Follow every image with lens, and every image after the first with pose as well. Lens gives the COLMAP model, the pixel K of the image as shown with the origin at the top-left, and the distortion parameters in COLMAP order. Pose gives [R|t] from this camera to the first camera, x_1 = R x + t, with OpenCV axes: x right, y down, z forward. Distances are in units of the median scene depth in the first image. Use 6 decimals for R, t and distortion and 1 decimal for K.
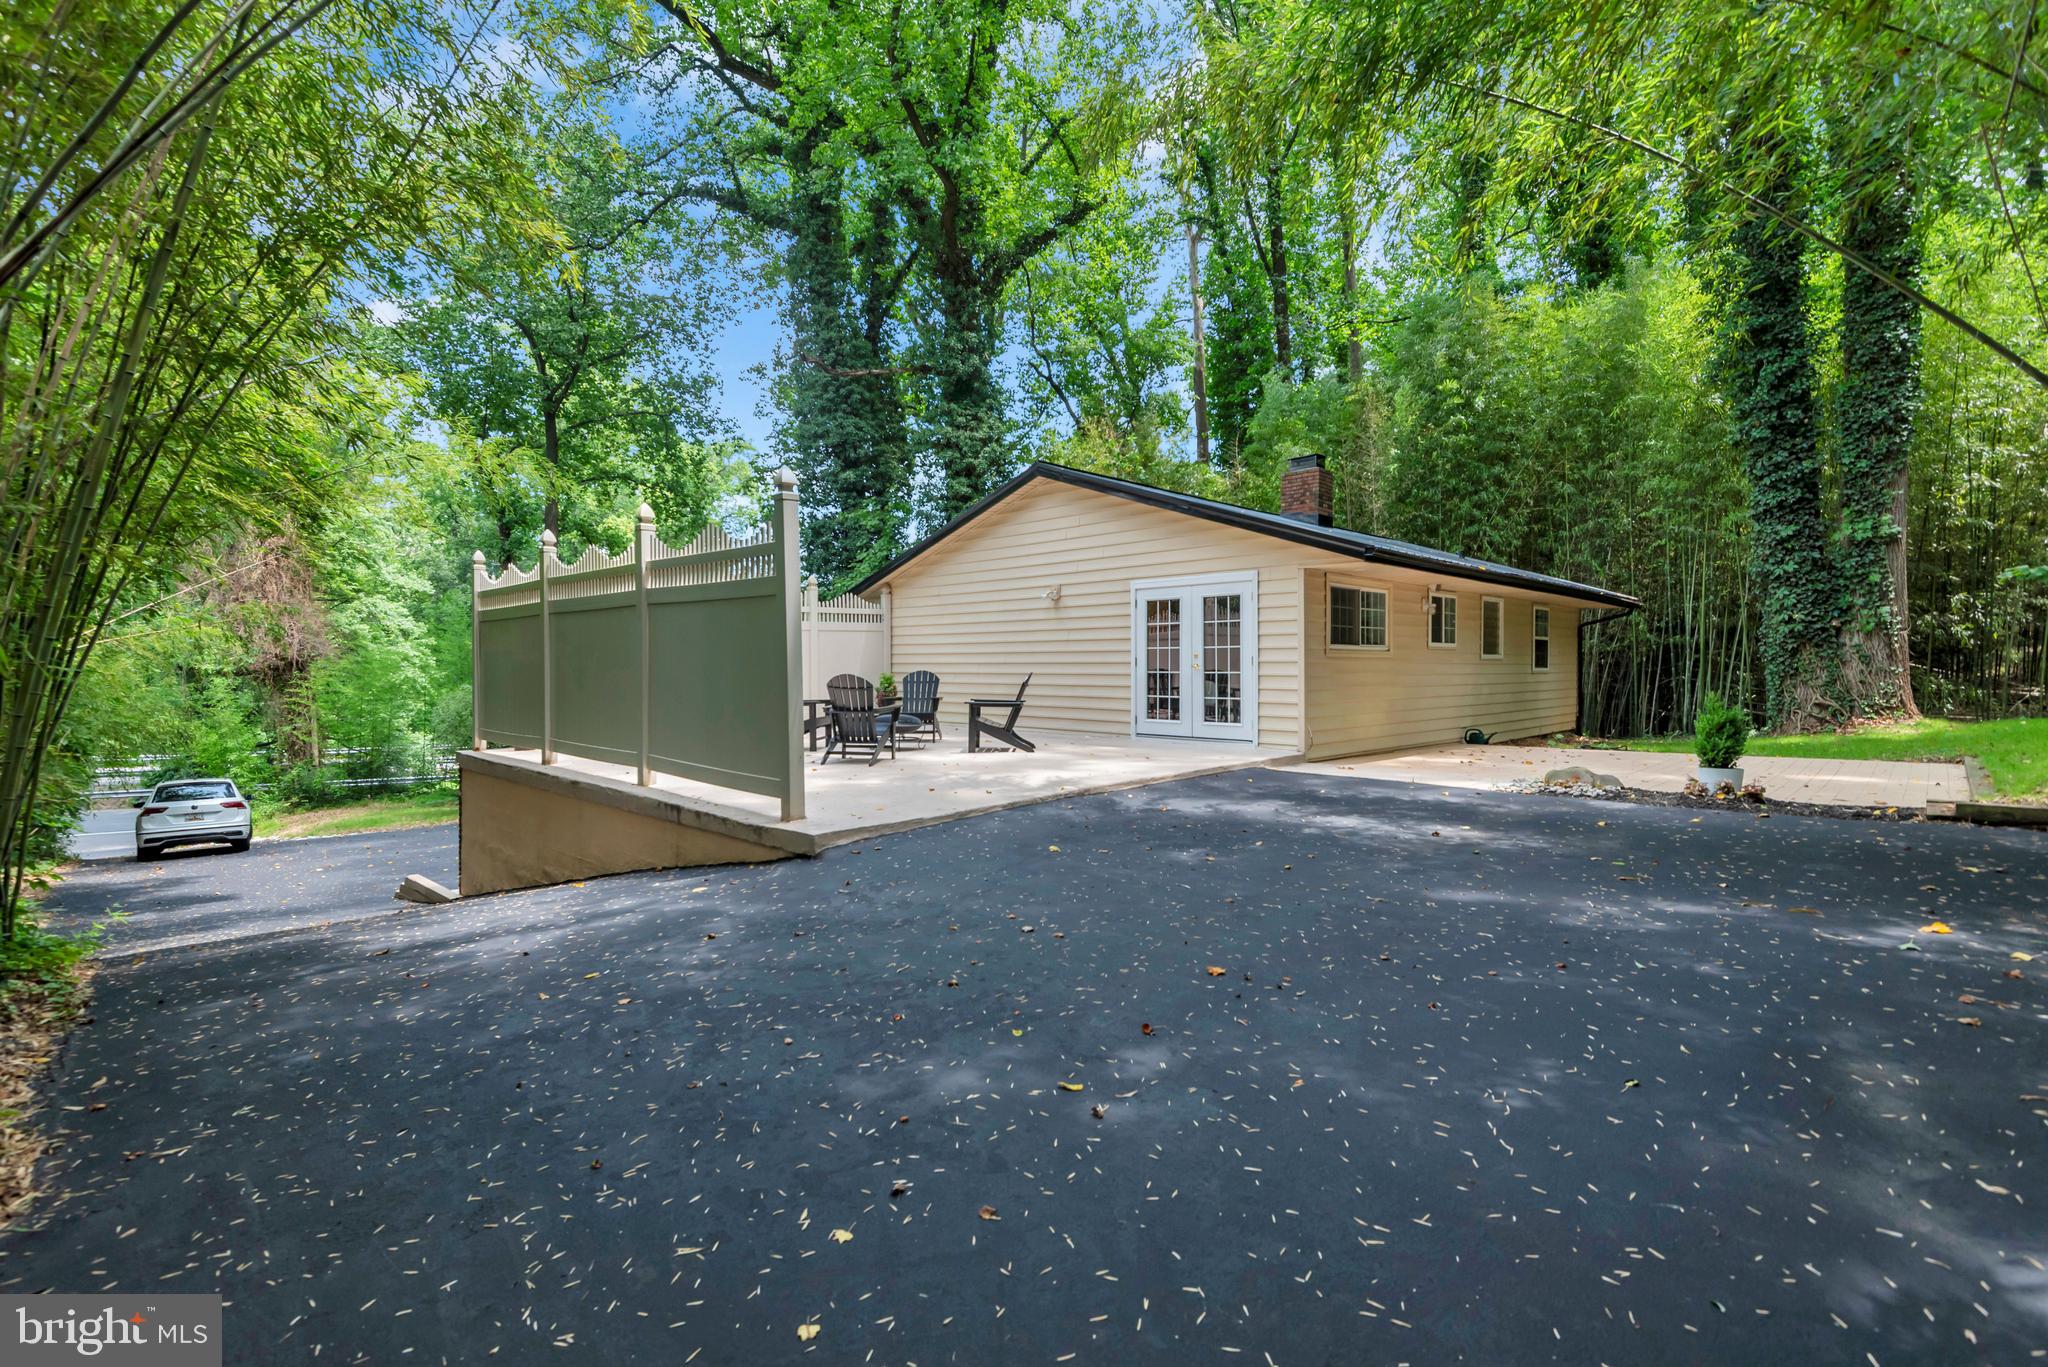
lens RADIAL K [[945.2, 0, 1020.0], [0, 945.2, 685.5], [0, 0, 1]] dist [0.013038, -0.001122]
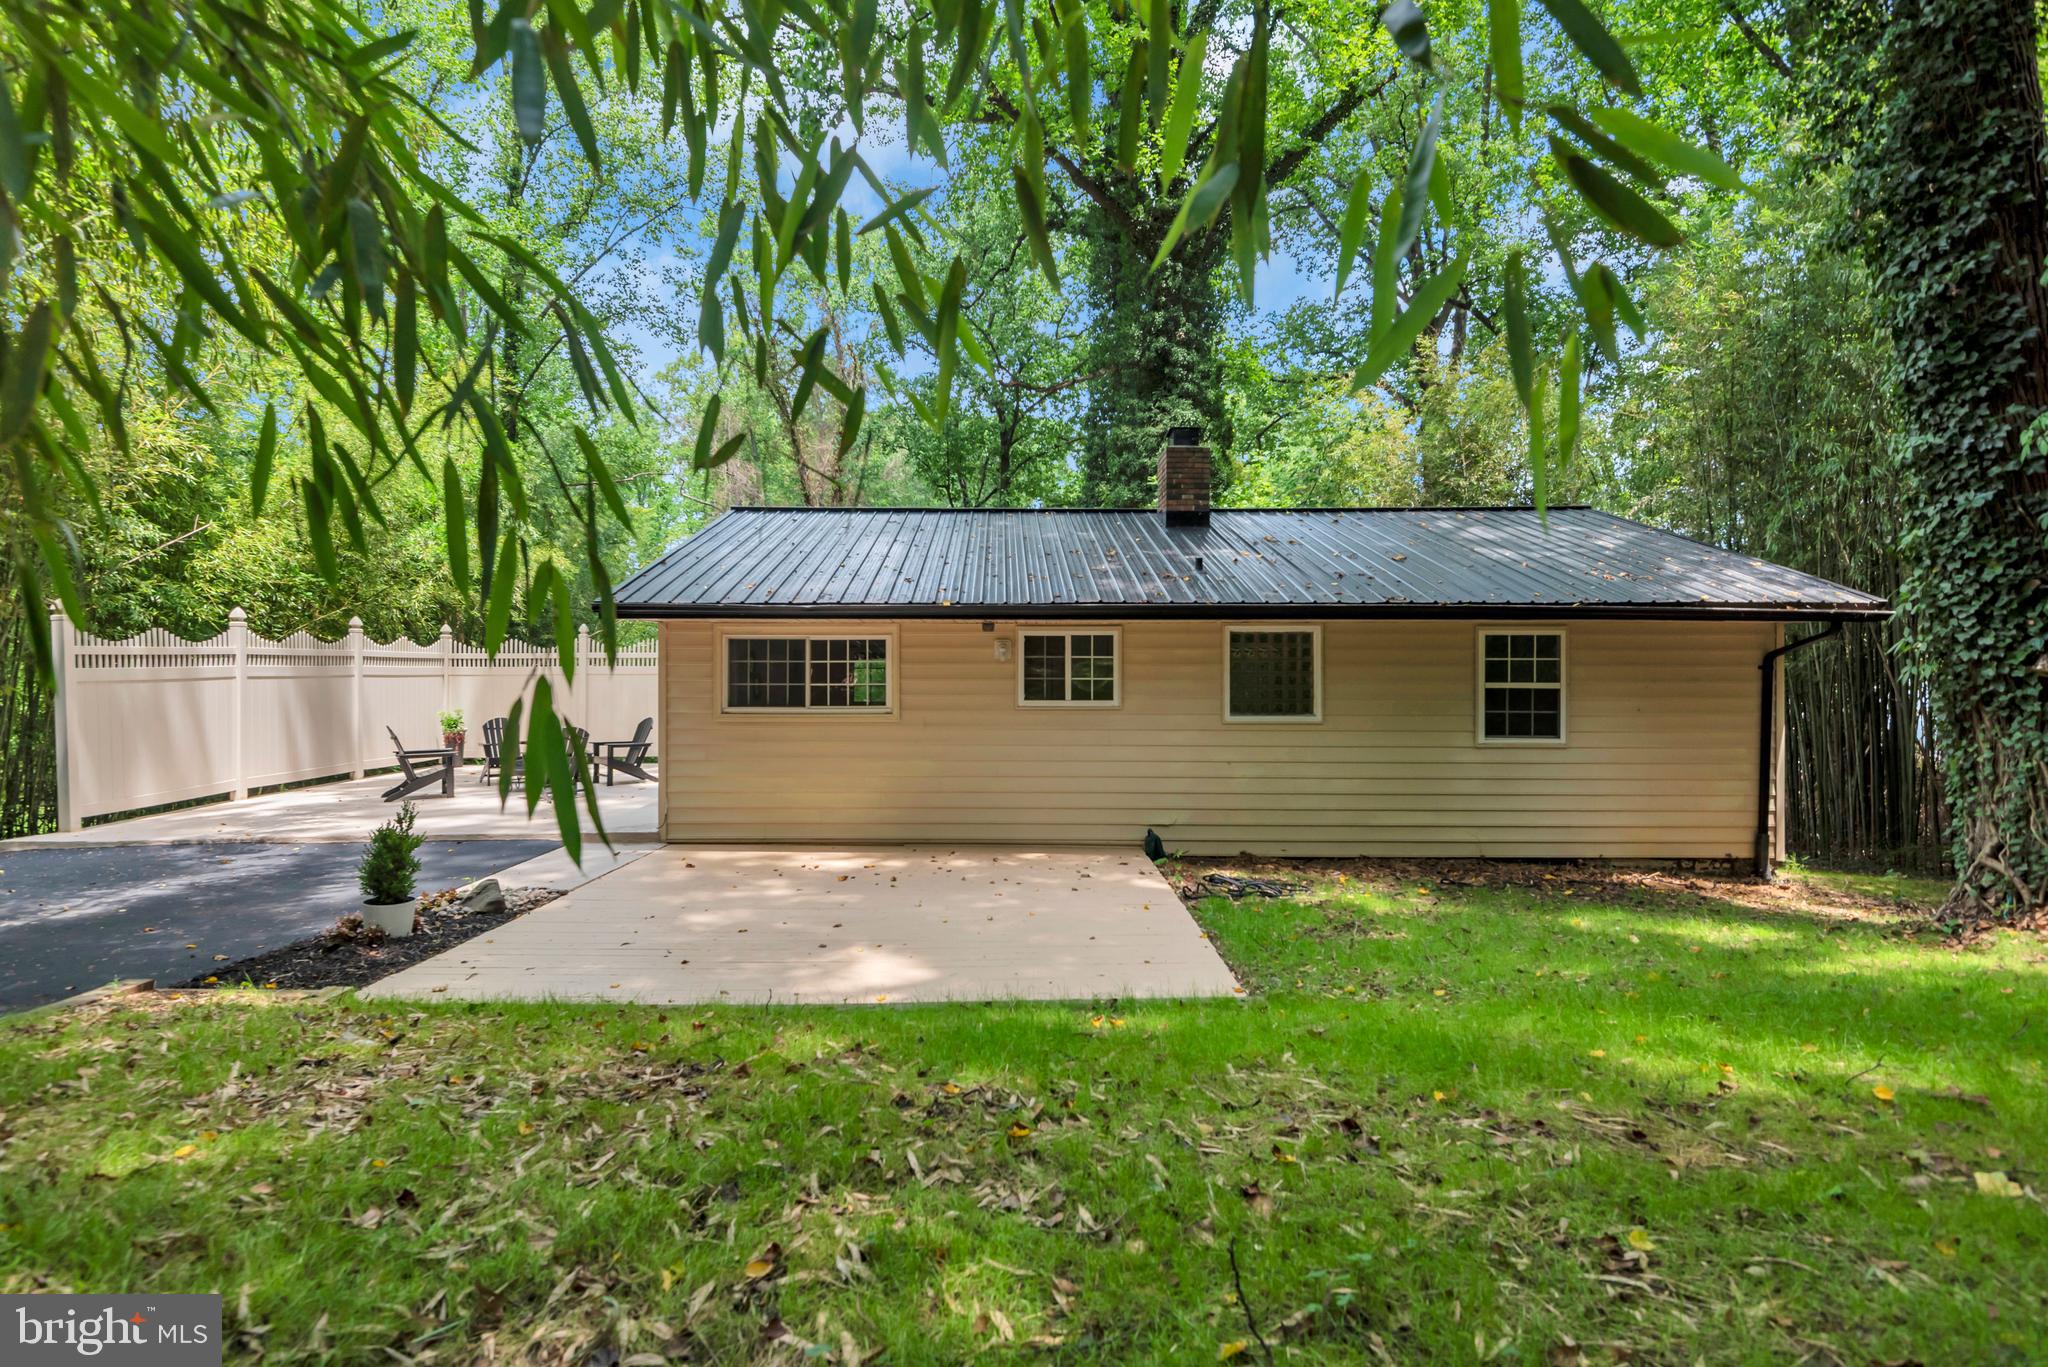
lens RADIAL K [[1057.4, 0, 1024.2], [0, 1057.4, 673.0], [0, 0, 1]] dist [0.000728, -0.000342]
pose [[0.702710, 0.003655, -0.711467, 0.887498], [-0.017392, 0.999776, -0.012042, -0.050084], [0.711264, 0.020836, 0.702616, 0.395904]]
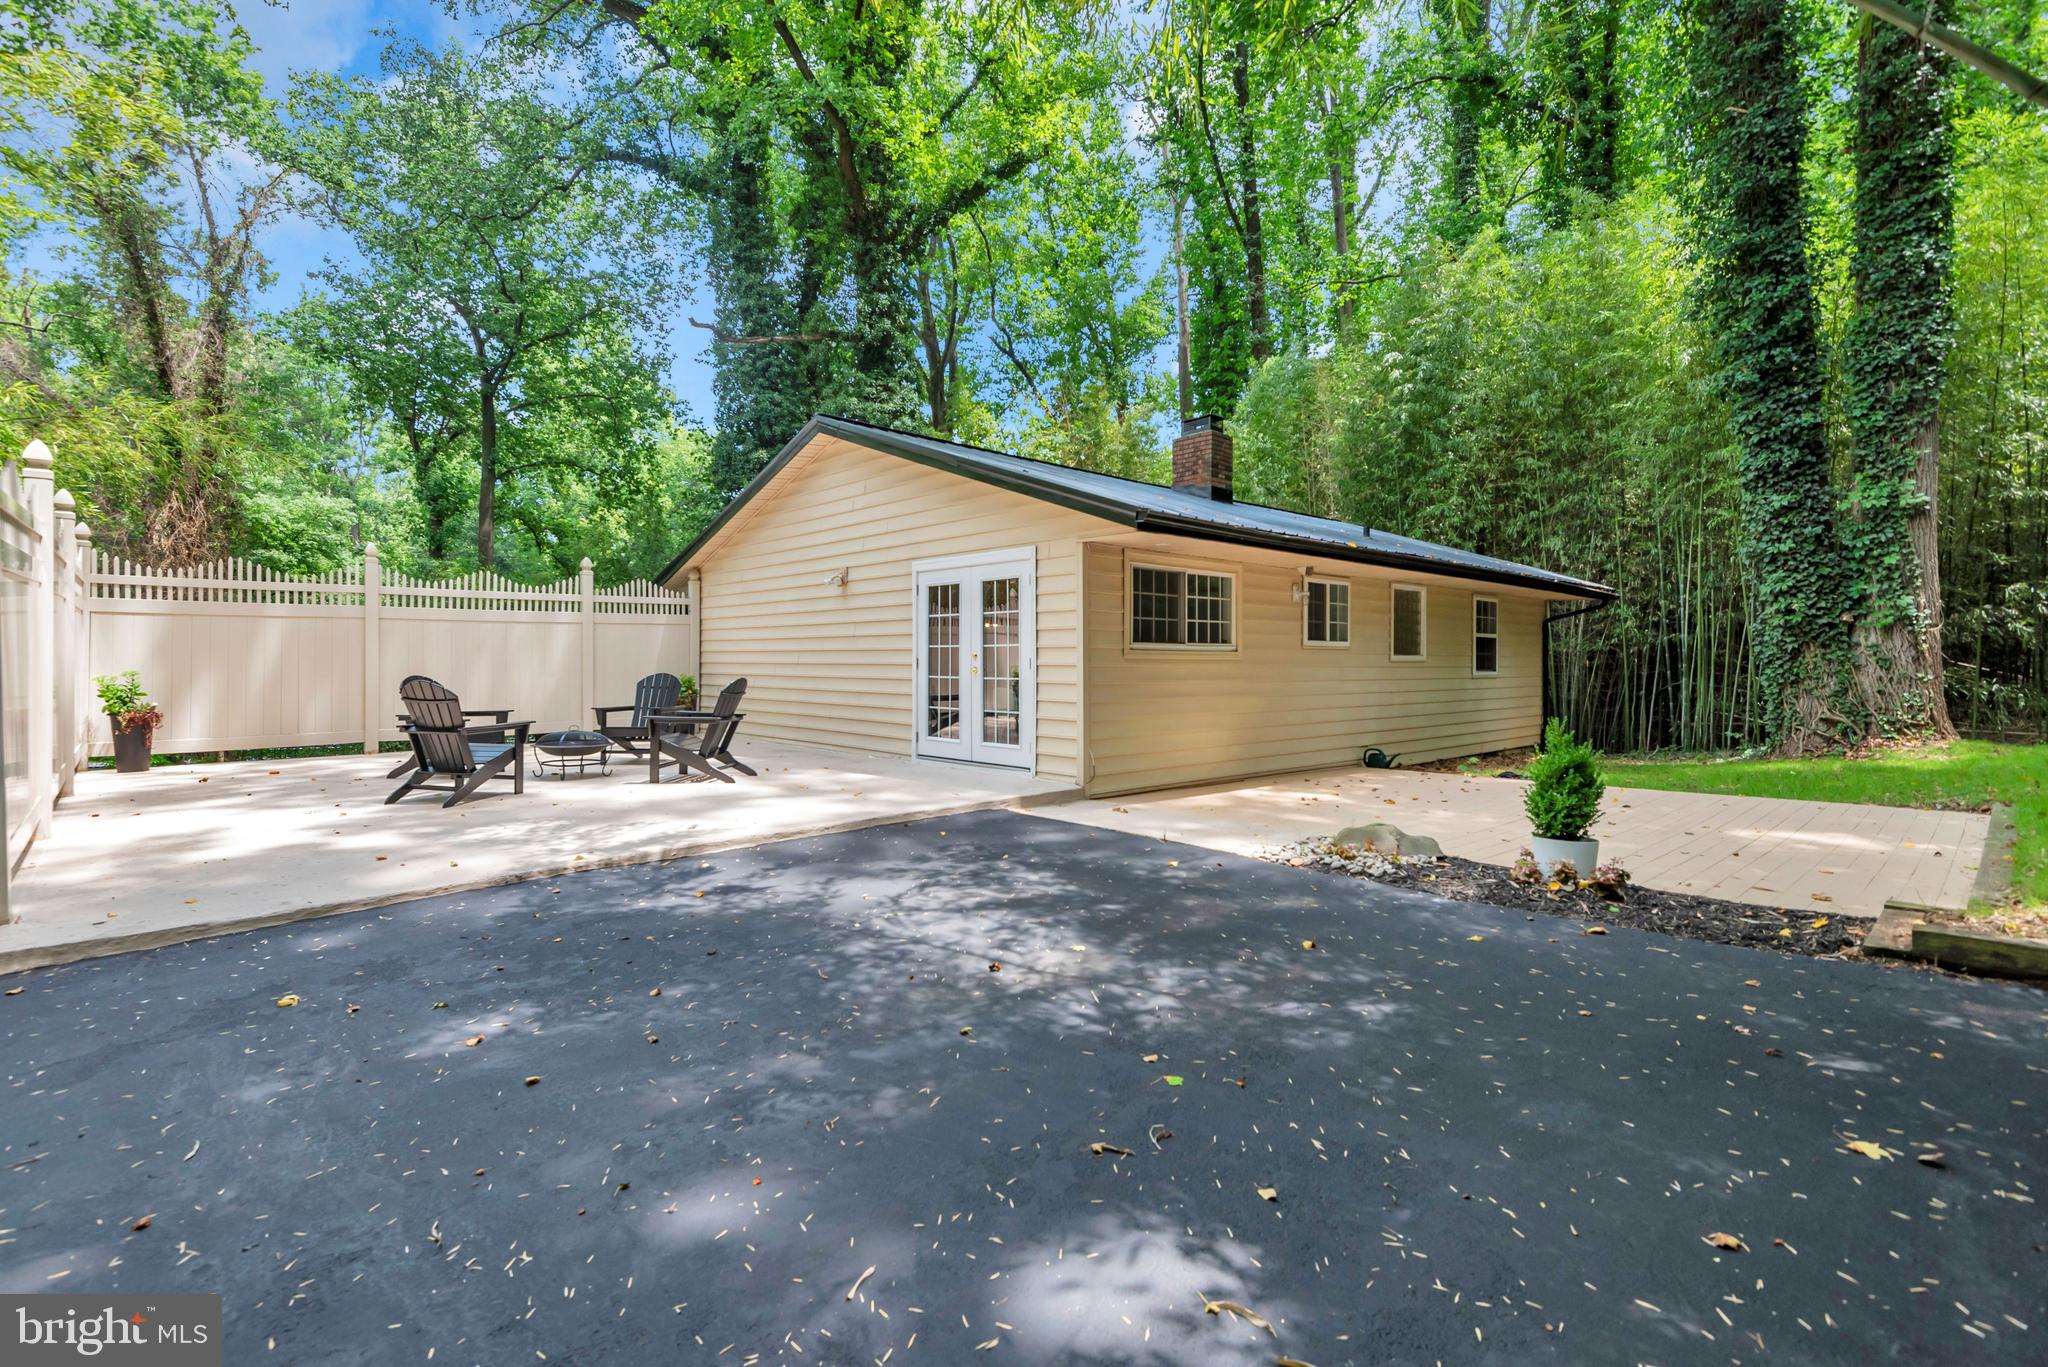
lens RADIAL K [[945.2, 0, 1030.5], [0, 945.2, 666.3], [0, 0, 1]] dist [0.013038, -0.001122]
pose [[0.999125, 0.004454, -0.041577, 0.208777], [-0.005094, 0.999870, -0.015299, -0.009095], [0.041503, 0.015498, 0.999018, 0.178417]]
